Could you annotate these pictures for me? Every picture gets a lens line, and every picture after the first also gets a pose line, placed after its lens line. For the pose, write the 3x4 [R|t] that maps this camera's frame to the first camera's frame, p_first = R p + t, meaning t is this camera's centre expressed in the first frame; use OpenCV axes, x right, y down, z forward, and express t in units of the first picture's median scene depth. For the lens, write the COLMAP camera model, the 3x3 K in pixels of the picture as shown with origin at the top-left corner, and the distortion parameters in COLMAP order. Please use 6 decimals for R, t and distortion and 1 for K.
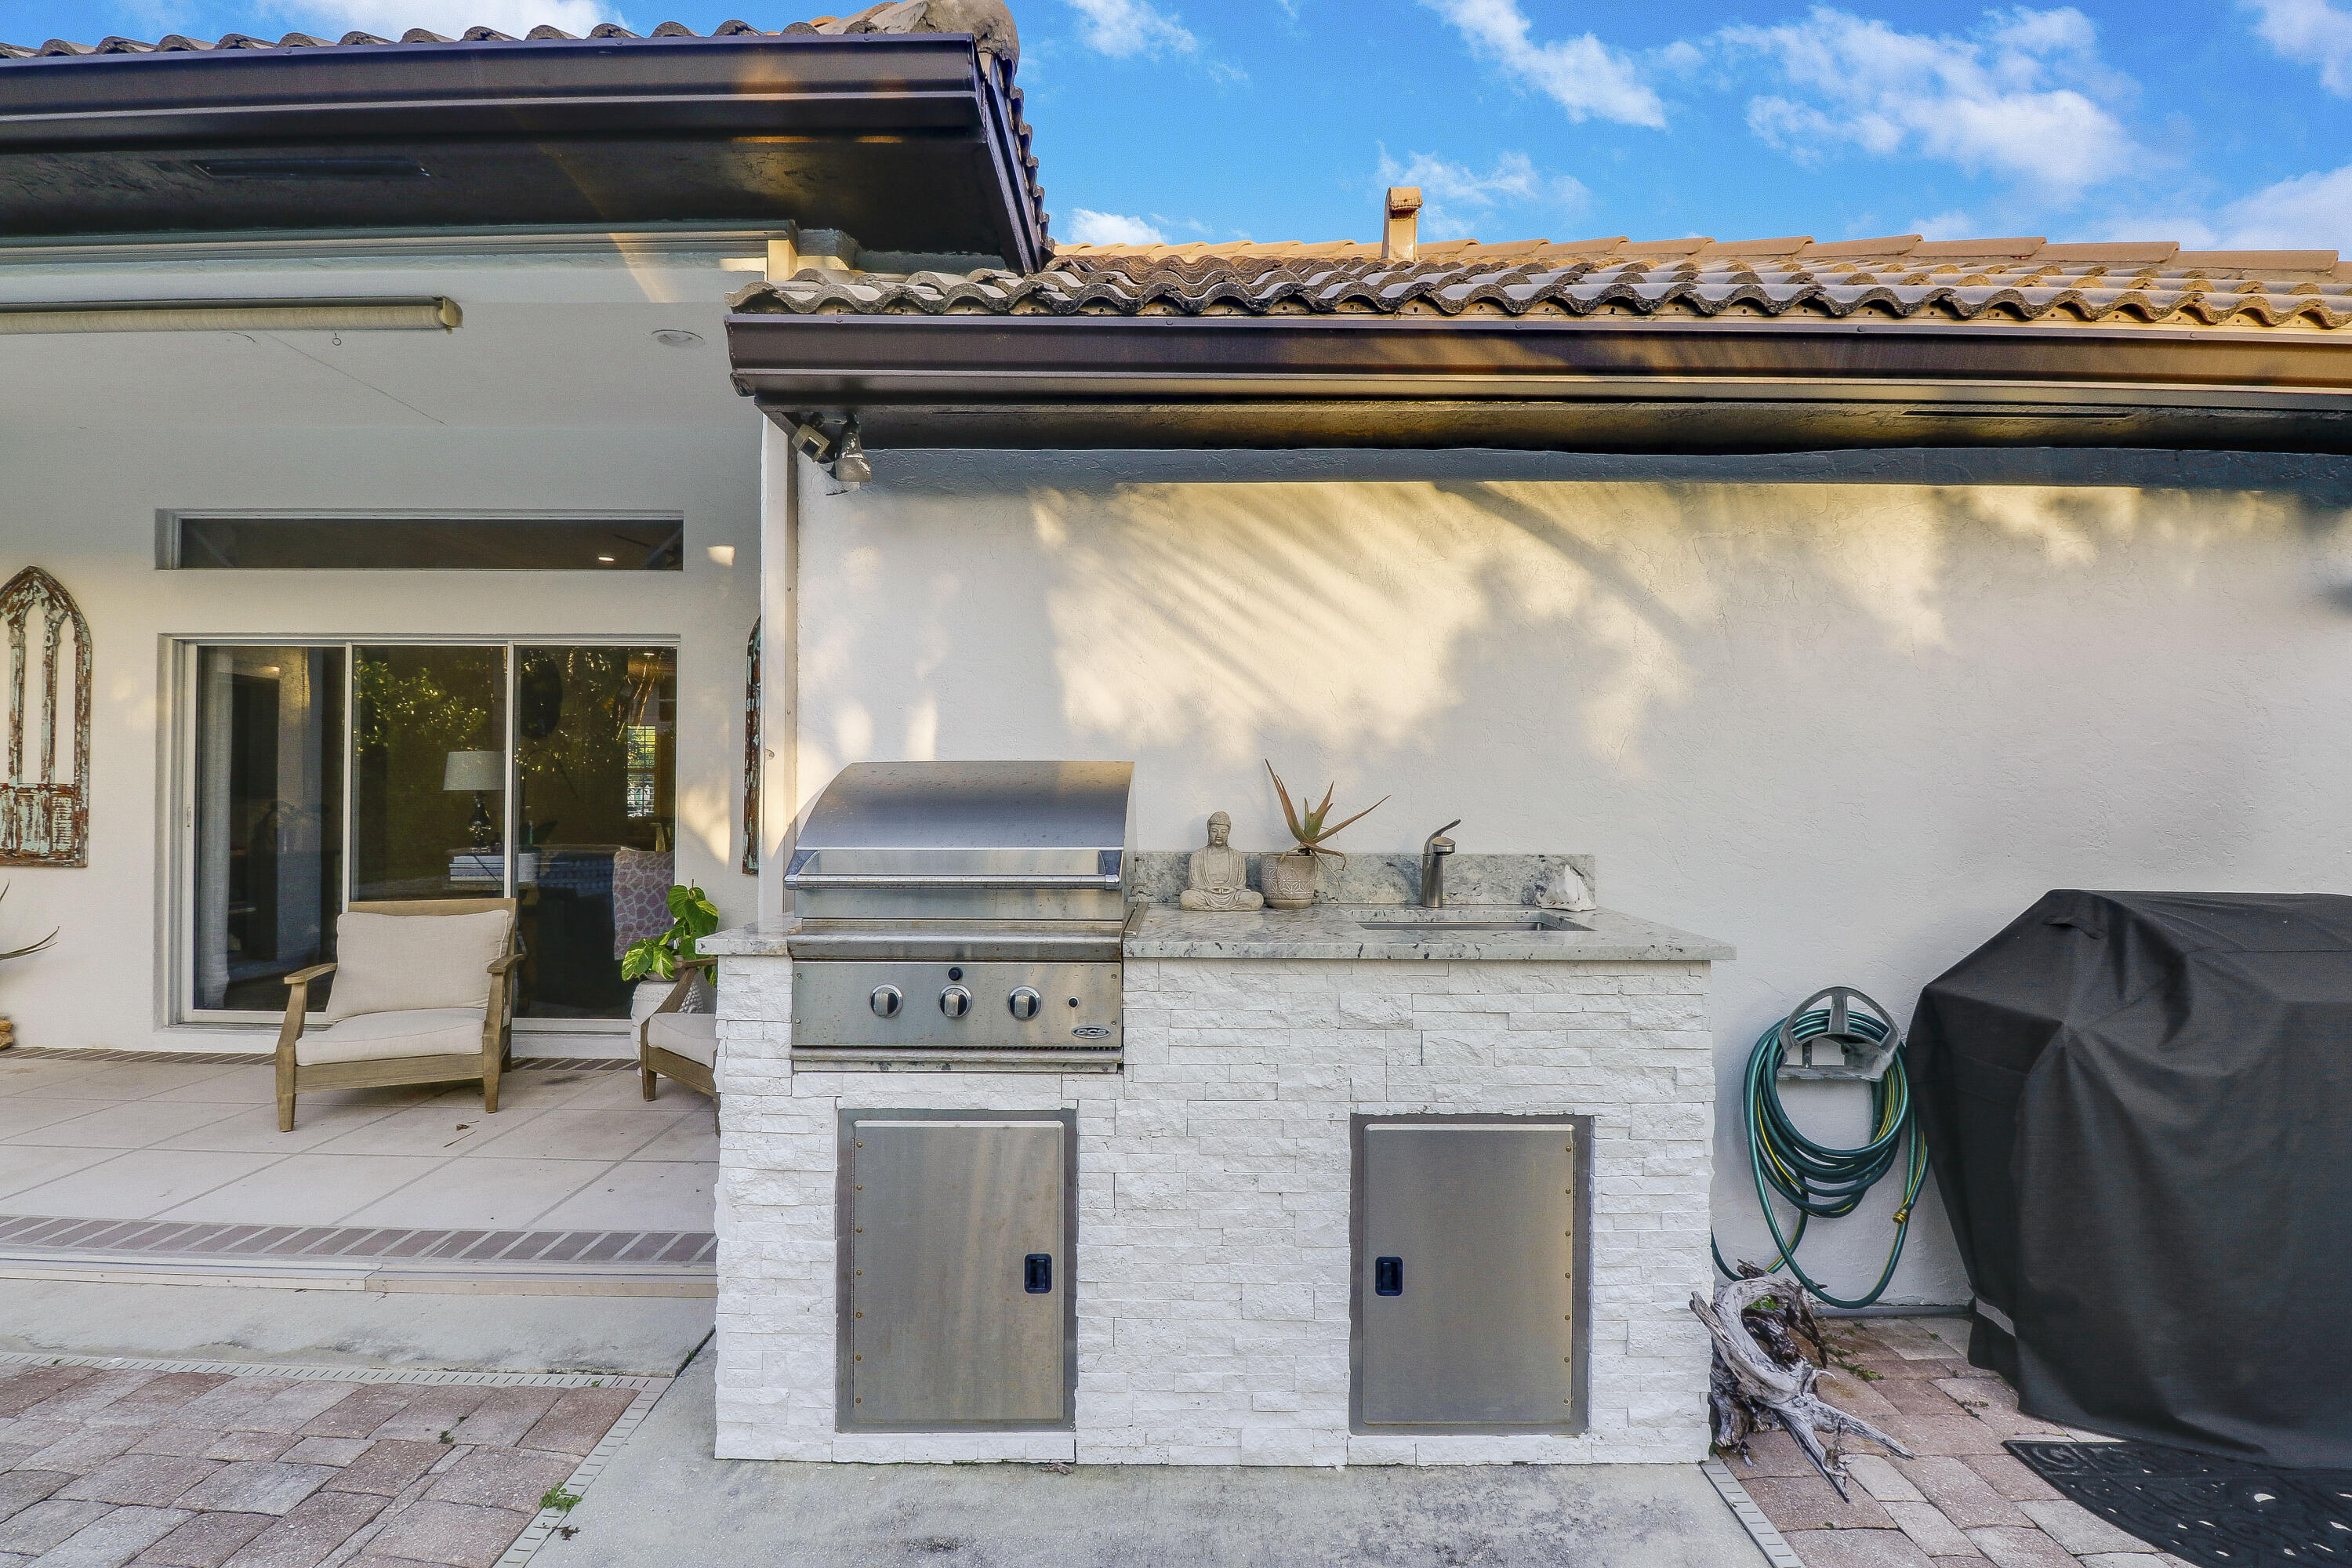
lens RADIAL K [[1123.2, 0, 1168.9], [0, 1123.2, 800.3], [0, 0, 1]] dist [-0.000187, -0.014878]
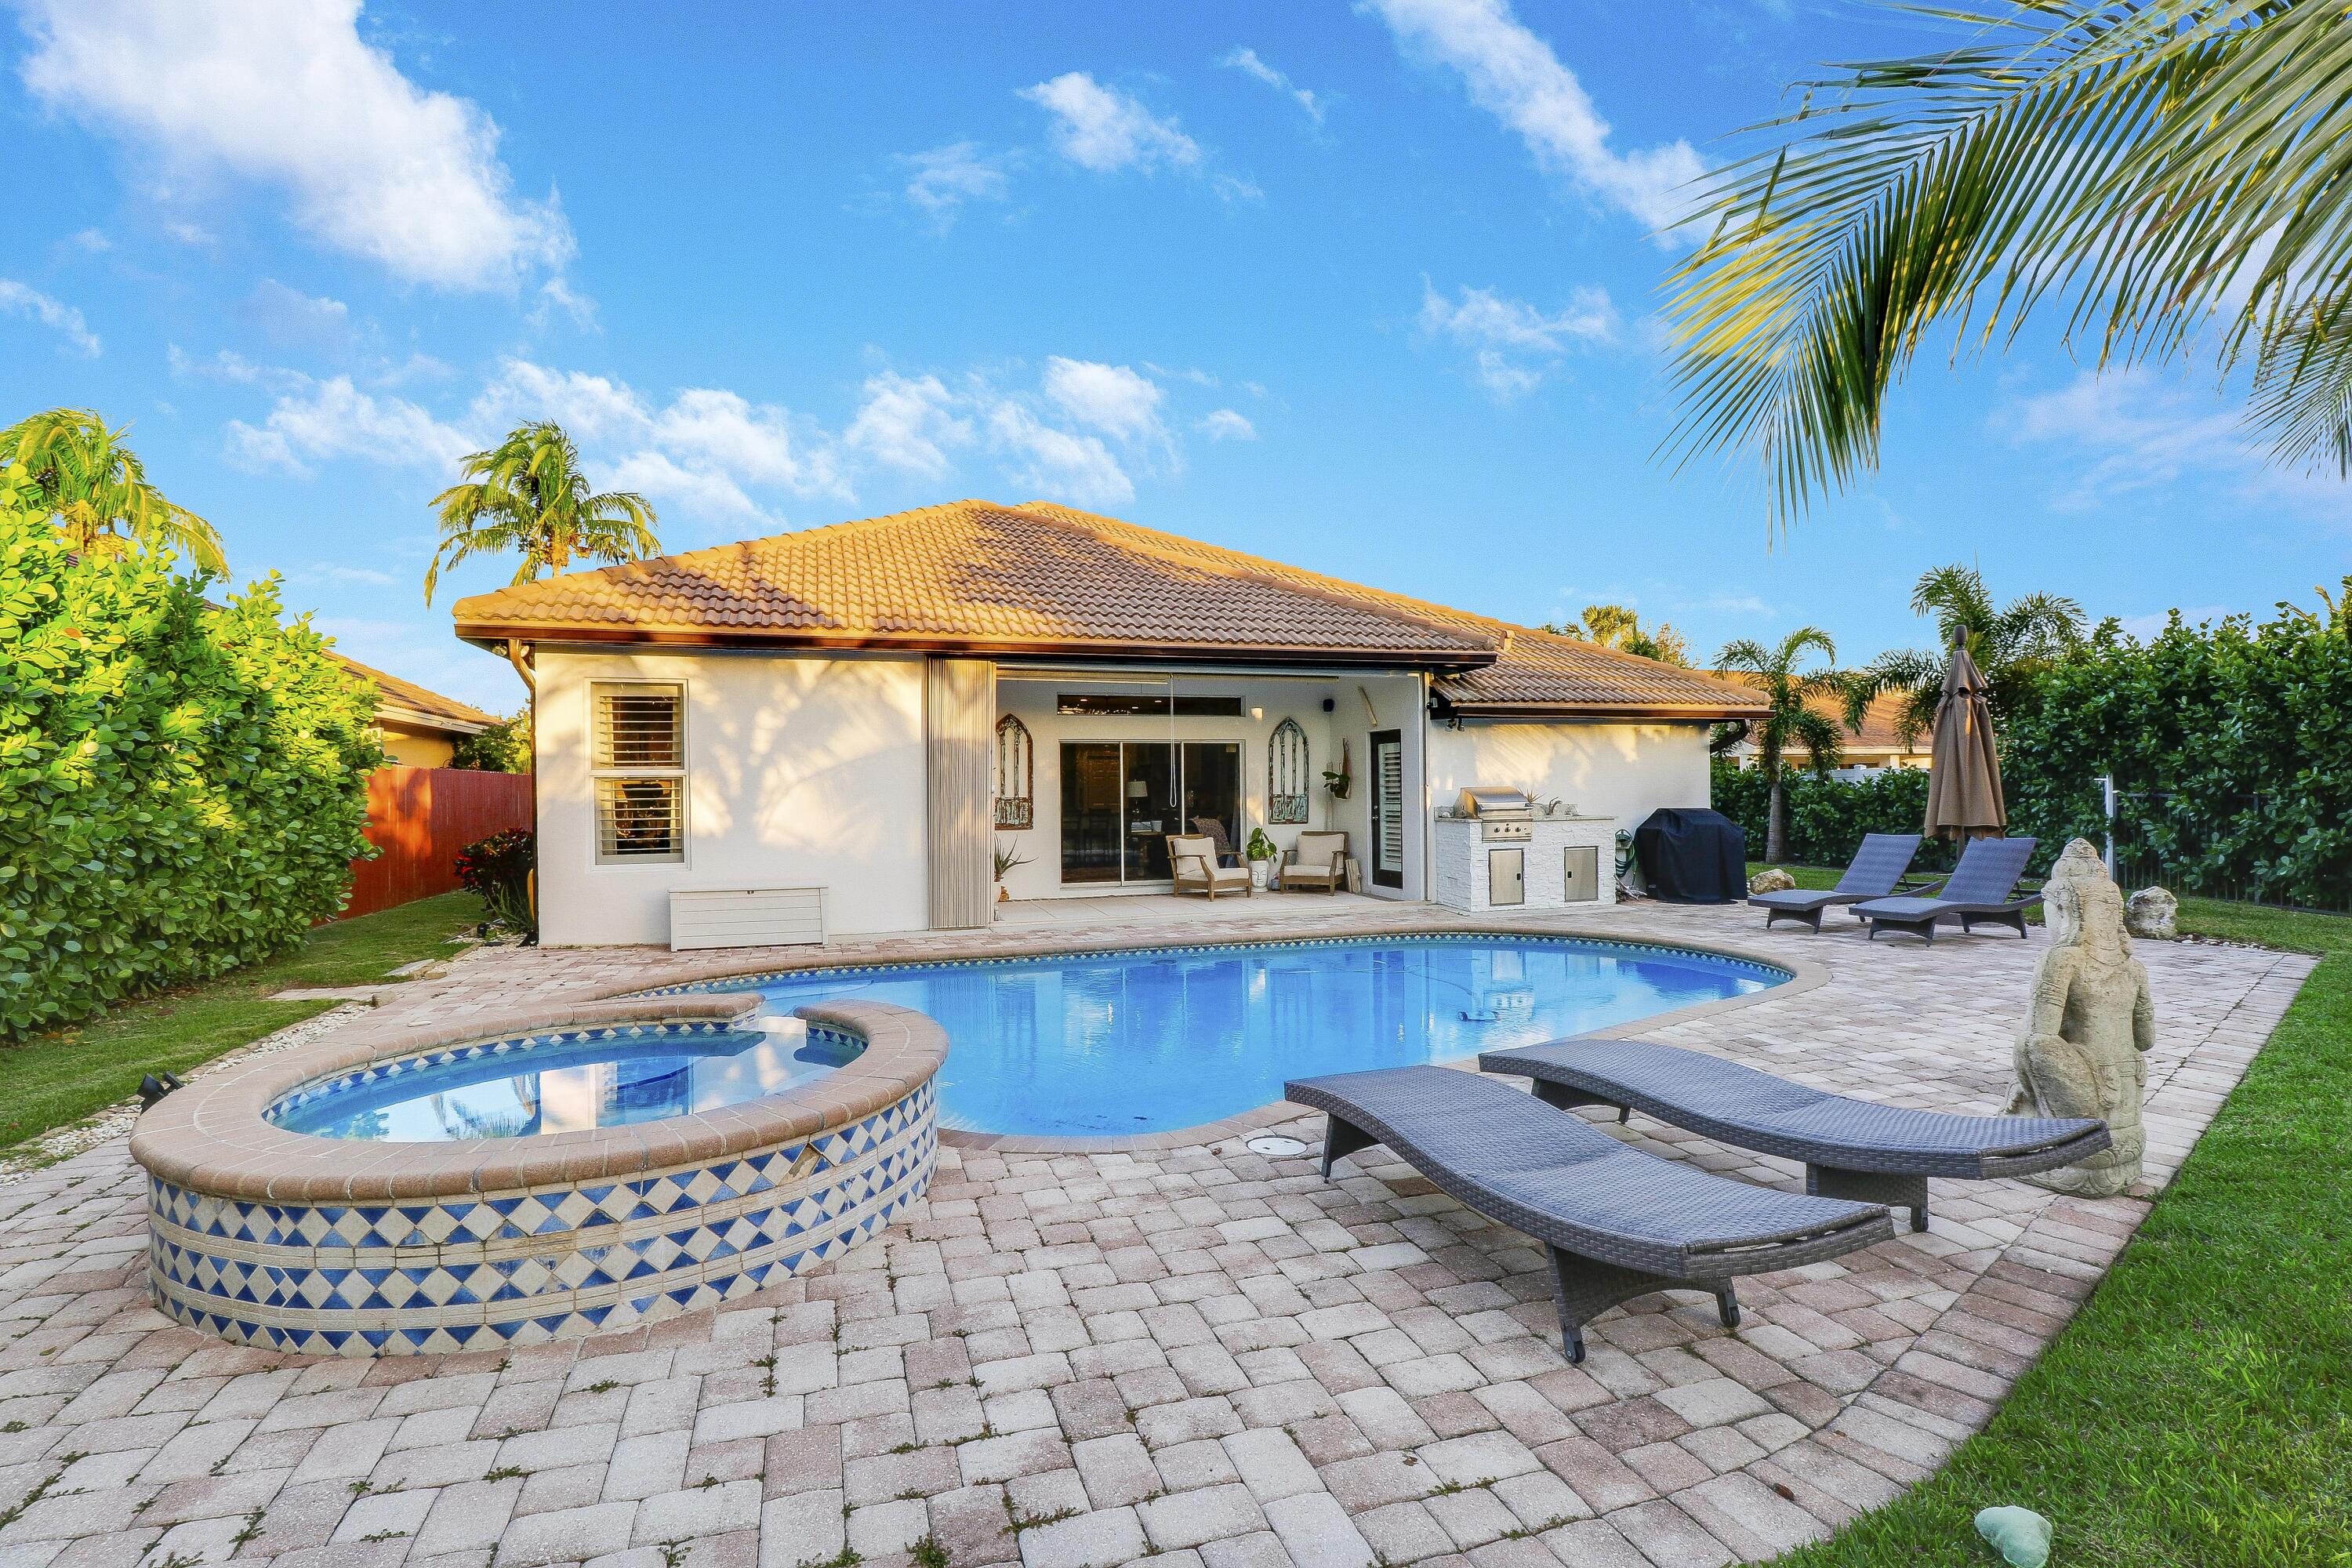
lens RADIAL K [[1123.2, 0, 1168.9], [0, 1123.2, 800.3], [0, 0, 1]] dist [-0.000187, -0.014878]
pose [[0.950819, -0.017670, 0.309241, -2.726057], [0.016414, 0.999843, 0.006661, -0.033101], [-0.309310, -0.001257, 0.950960, -2.981432]]
